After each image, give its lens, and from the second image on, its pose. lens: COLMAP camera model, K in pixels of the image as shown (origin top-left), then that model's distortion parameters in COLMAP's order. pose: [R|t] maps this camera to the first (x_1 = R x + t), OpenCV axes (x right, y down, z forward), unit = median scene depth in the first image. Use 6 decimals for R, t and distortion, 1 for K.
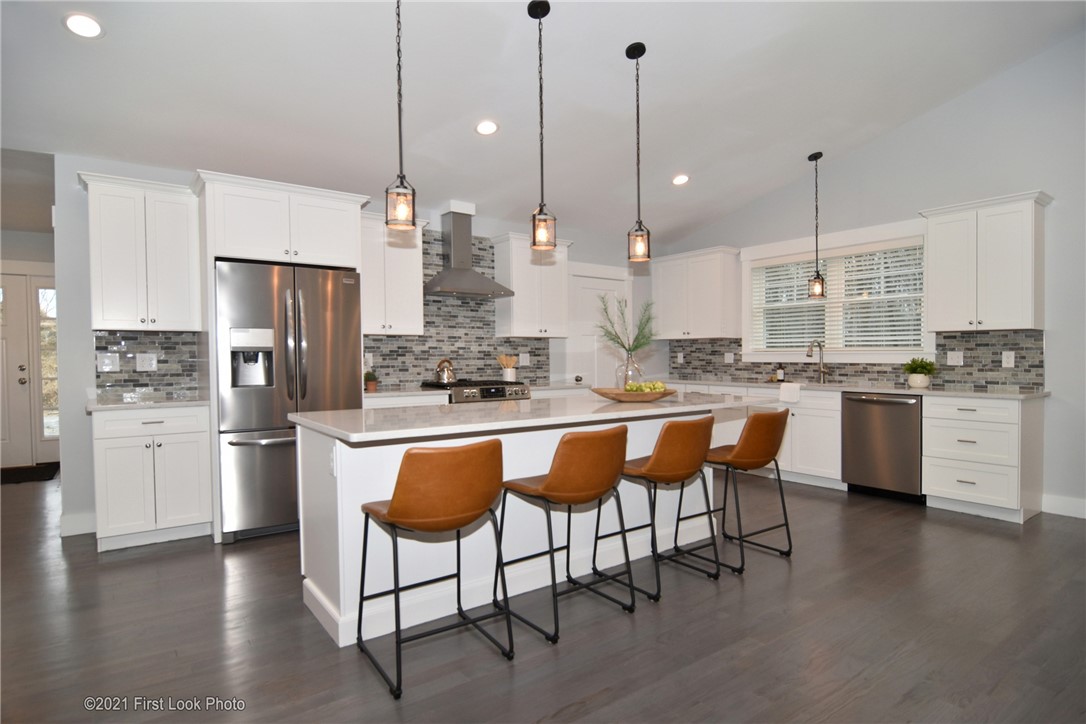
lens RADIAL K [[585.0, 0, 543.0], [0, 585.0, 362.0], [0, 0, 1]] dist [-0.003288, -0.001692]
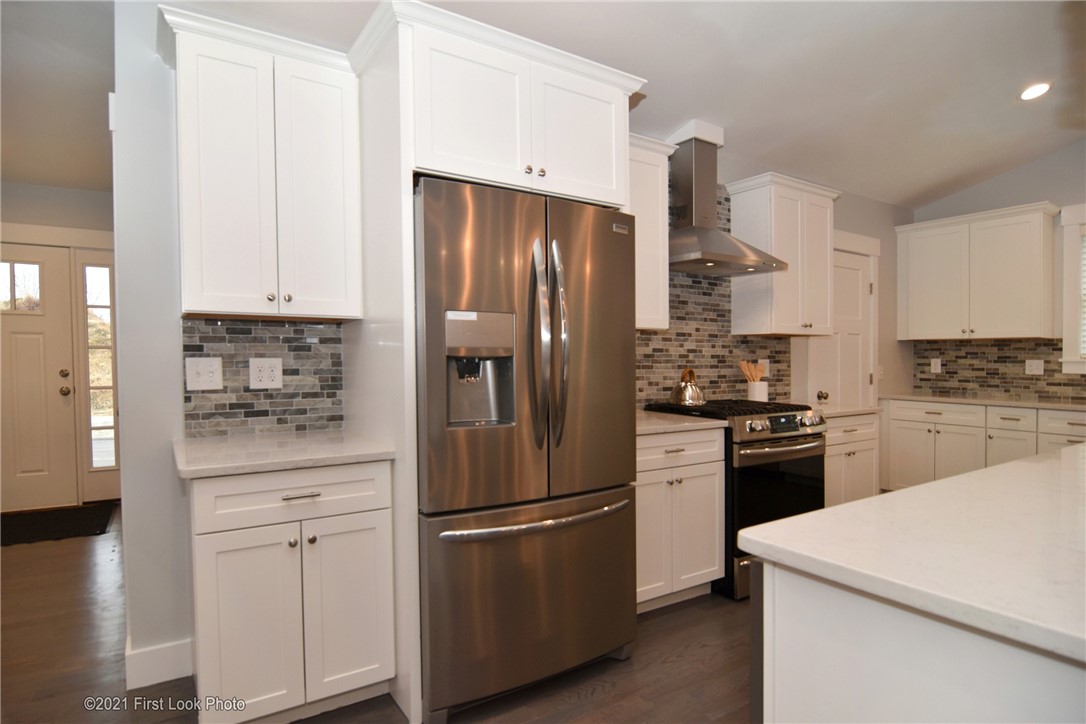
lens RADIAL K [[585.5, 0, 523.9], [0, 585.5, 372.8], [0, 0, 1]] dist [-0.016541, -0.001489]
pose [[0.997877, 0.008963, -0.064509, -0.299728], [-0.007898, 0.999829, 0.016744, -0.008765], [0.064648, -0.016199, 0.997777, 0.344533]]
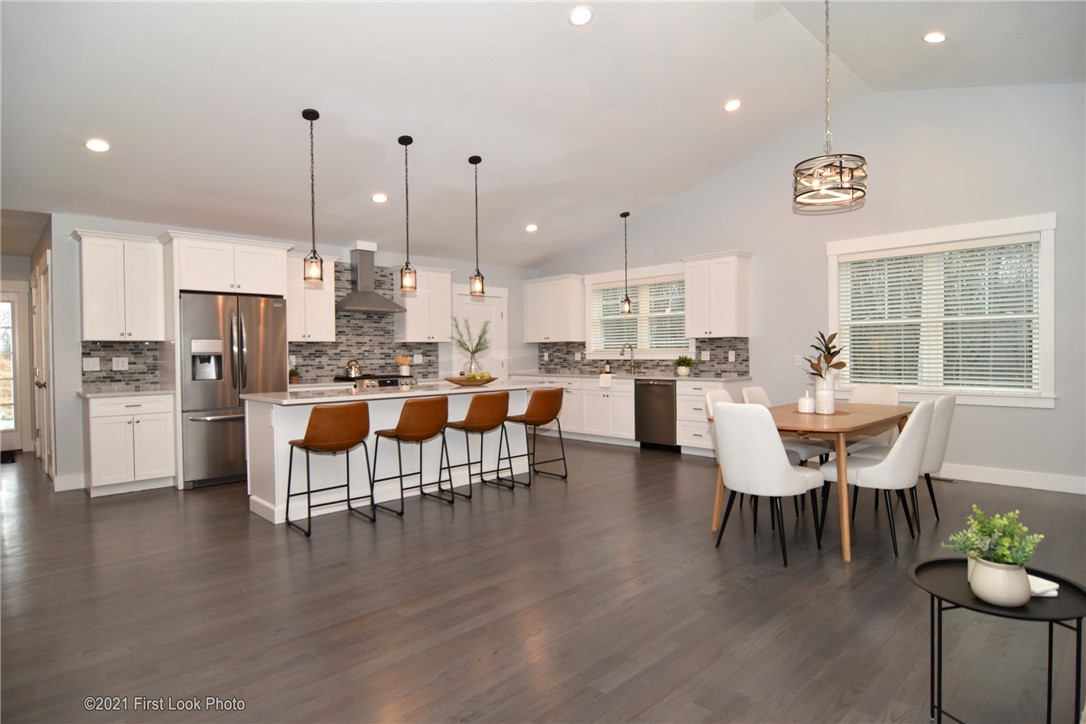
lens RADIAL K [[583.1, 0, 568.8], [0, 583.1, 345.7], [0, 0, 1]] dist [-0.001357, -0.001404]
pose [[0.987997, -0.005788, 0.154363, 0.114008], [0.009691, 0.999652, -0.024544, 0.001202], [-0.154168, 0.025745, 0.987709, -0.390397]]
